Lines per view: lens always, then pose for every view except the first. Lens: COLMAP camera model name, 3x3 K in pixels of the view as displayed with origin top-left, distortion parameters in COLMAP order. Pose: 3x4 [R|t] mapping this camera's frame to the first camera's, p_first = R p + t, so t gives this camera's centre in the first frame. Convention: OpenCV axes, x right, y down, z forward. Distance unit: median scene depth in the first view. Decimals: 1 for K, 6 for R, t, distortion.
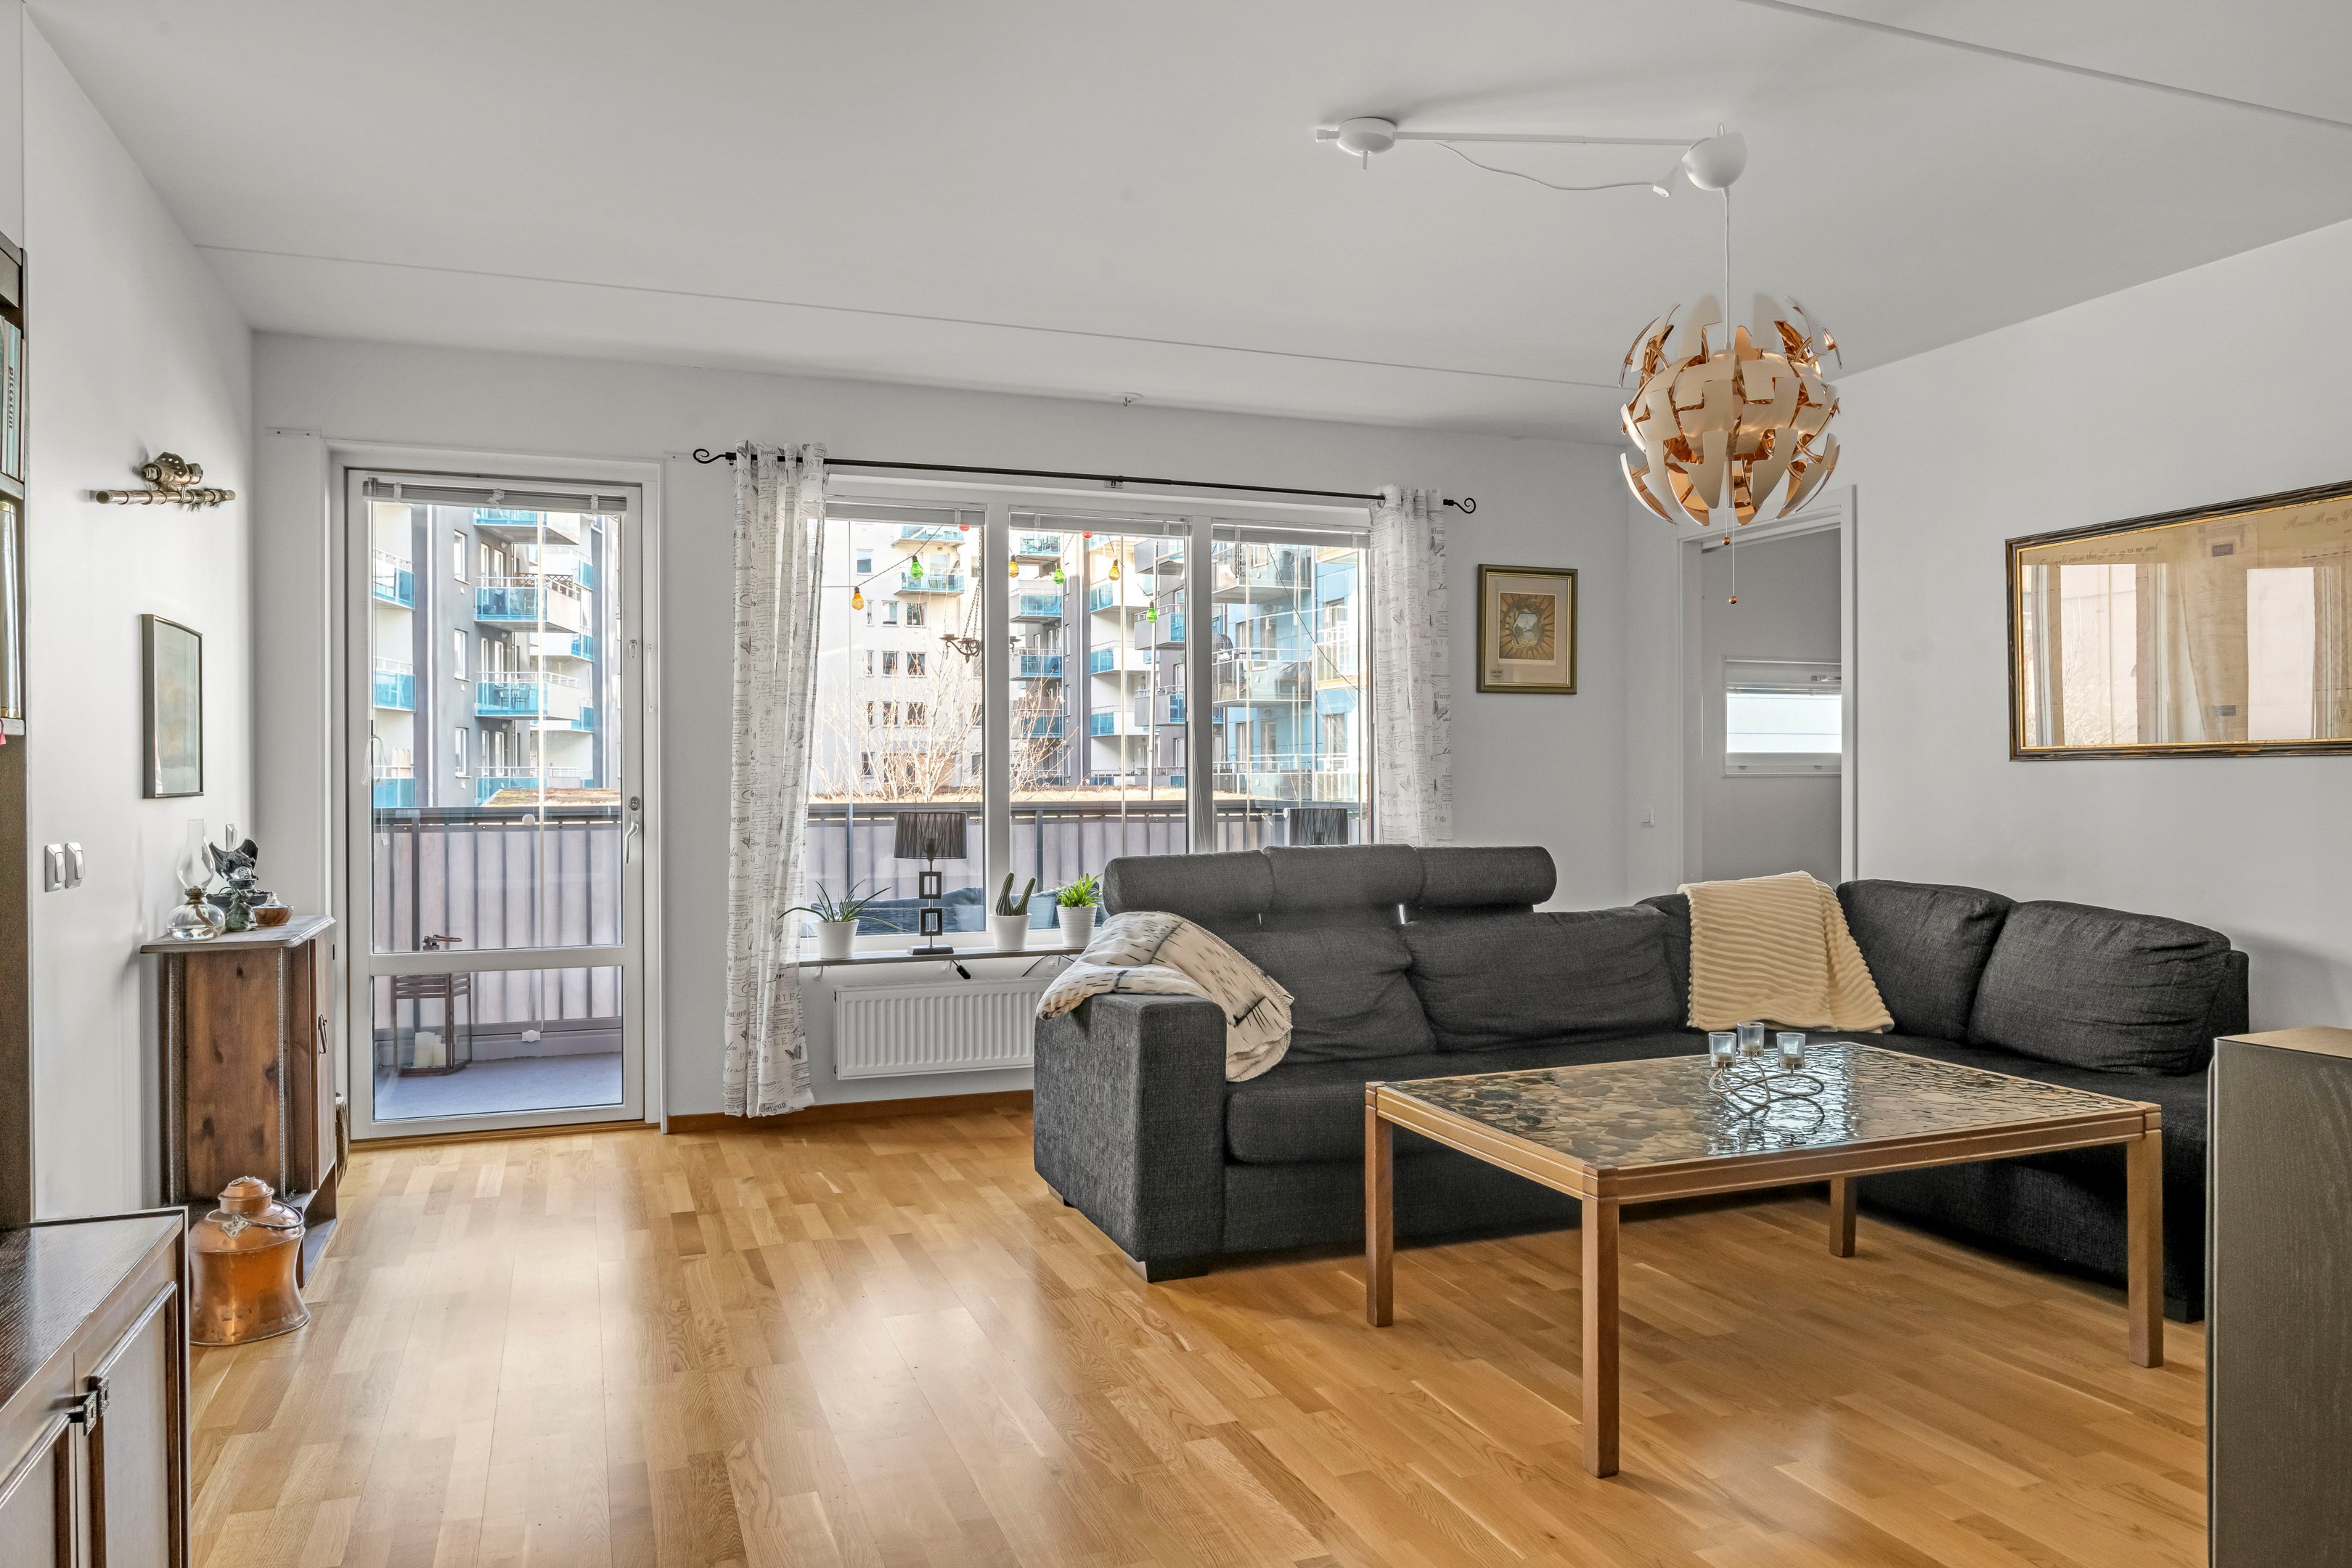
lens RADIAL K [[1580.7, 0, 1197.0], [0, 1580.7, 780.9], [0, 0, 1]] dist [-0.005943, -0.000154]
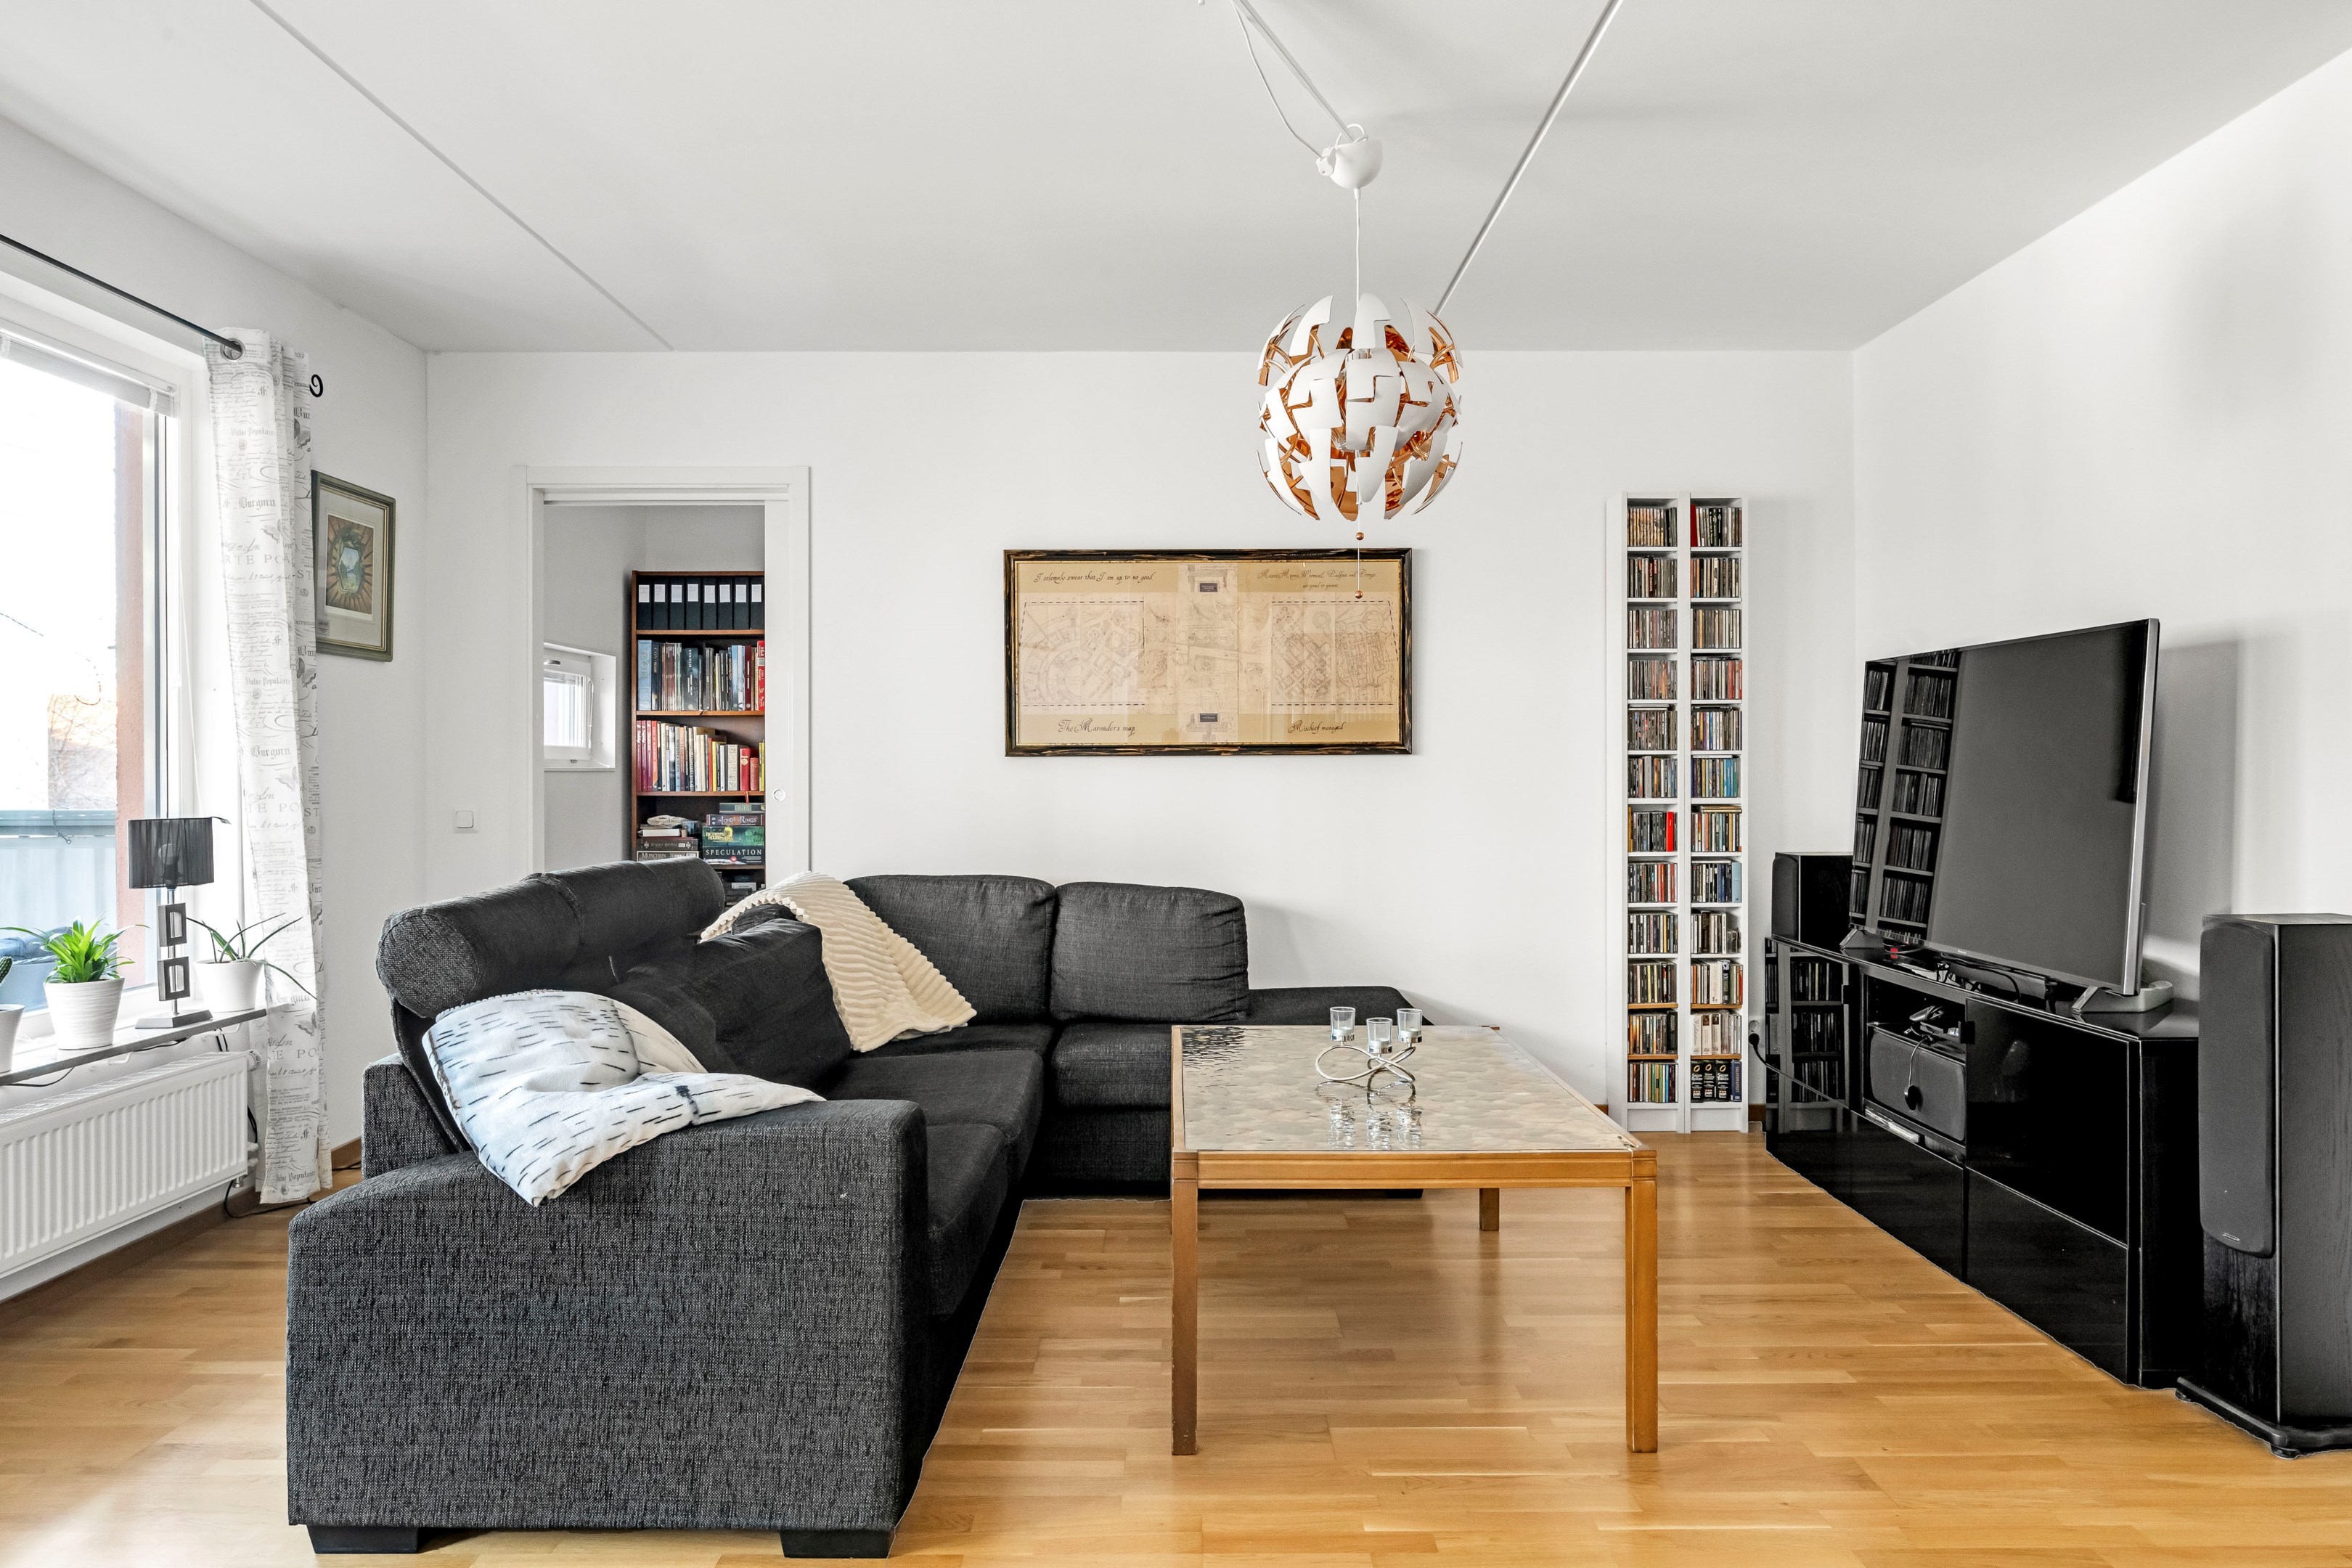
lens RADIAL K [[1573.0, 0, 1160.0], [0, 1573.0, 765.0], [0, 0, 1]] dist [-0.008570, 0.001871]
pose [[0.361745, 0.007968, 0.932243, -0.451781], [0.001900, 0.999955, -0.009284, 0.003623], [-0.932275, 0.005130, 0.361714, 0.518923]]
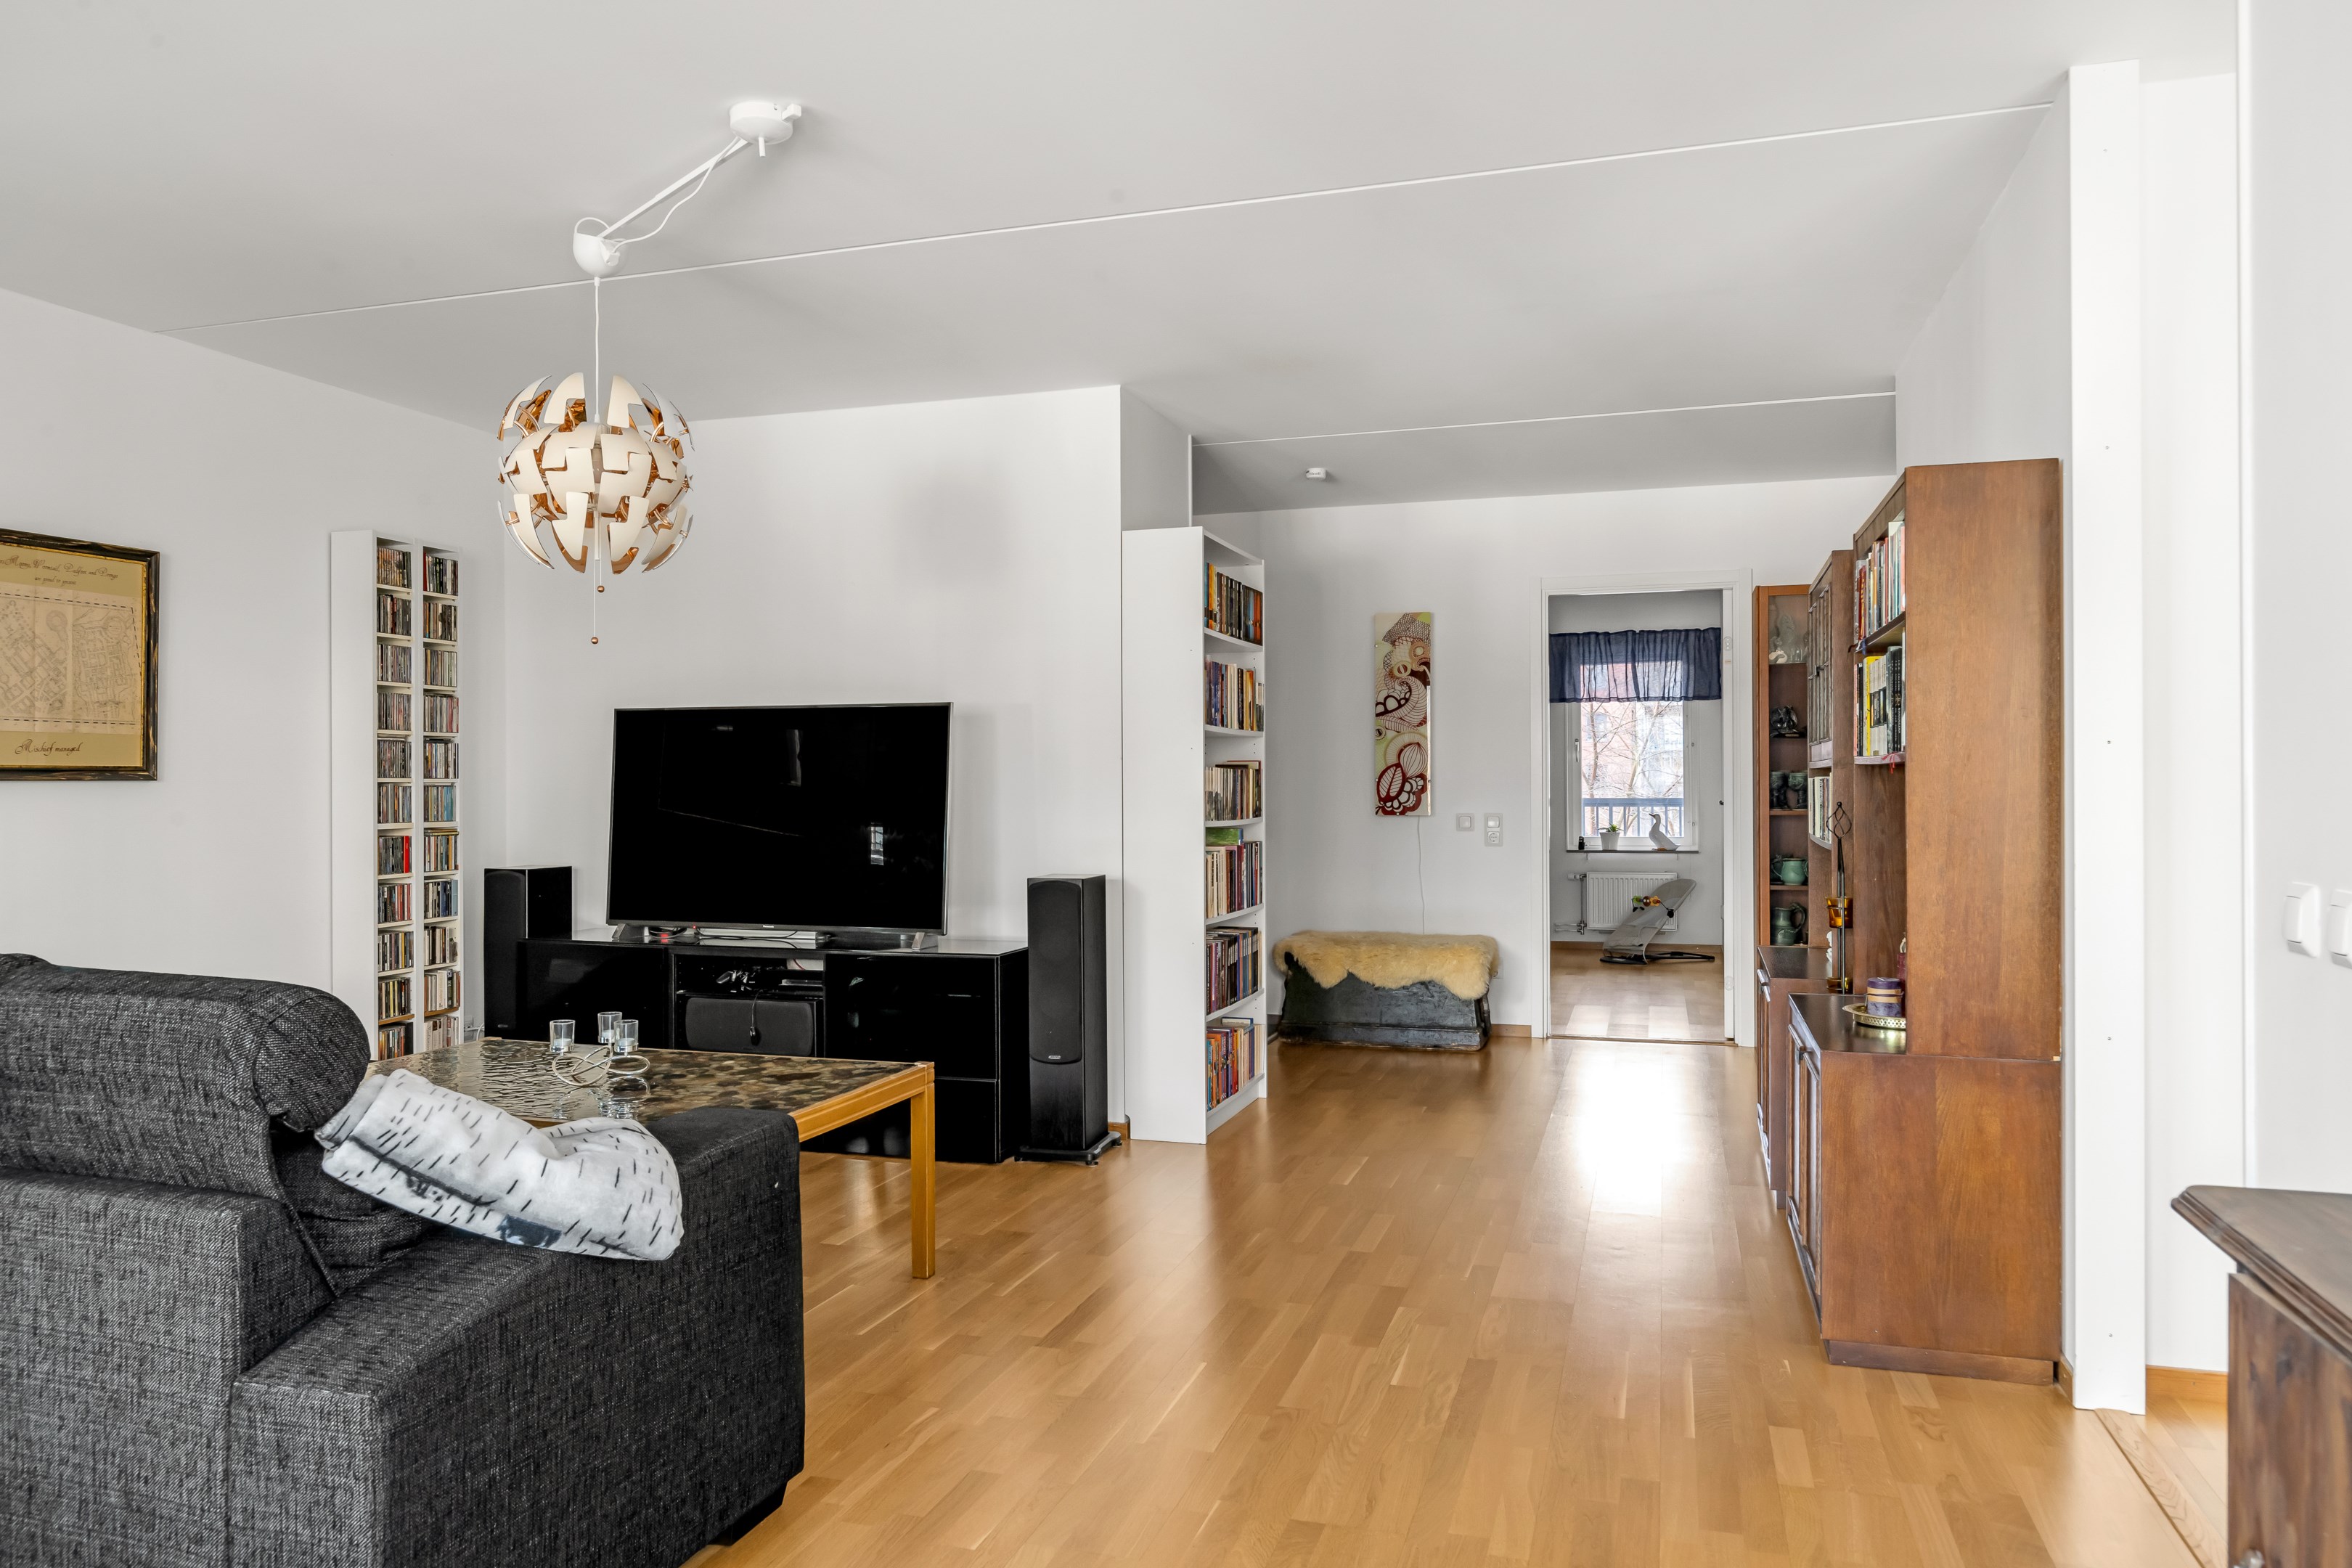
lens RADIAL K [[1553.3, 0, 1176.0], [0, 1553.3, 784.0], [0, 0, 1]] dist [-0.007196, -0.001079]
pose [[-0.781104, 0.009564, 0.624328, -0.472338], [0.008694, 0.999952, -0.004440, -0.001790], [-0.624340, 0.001960, -0.781150, 1.117313]]
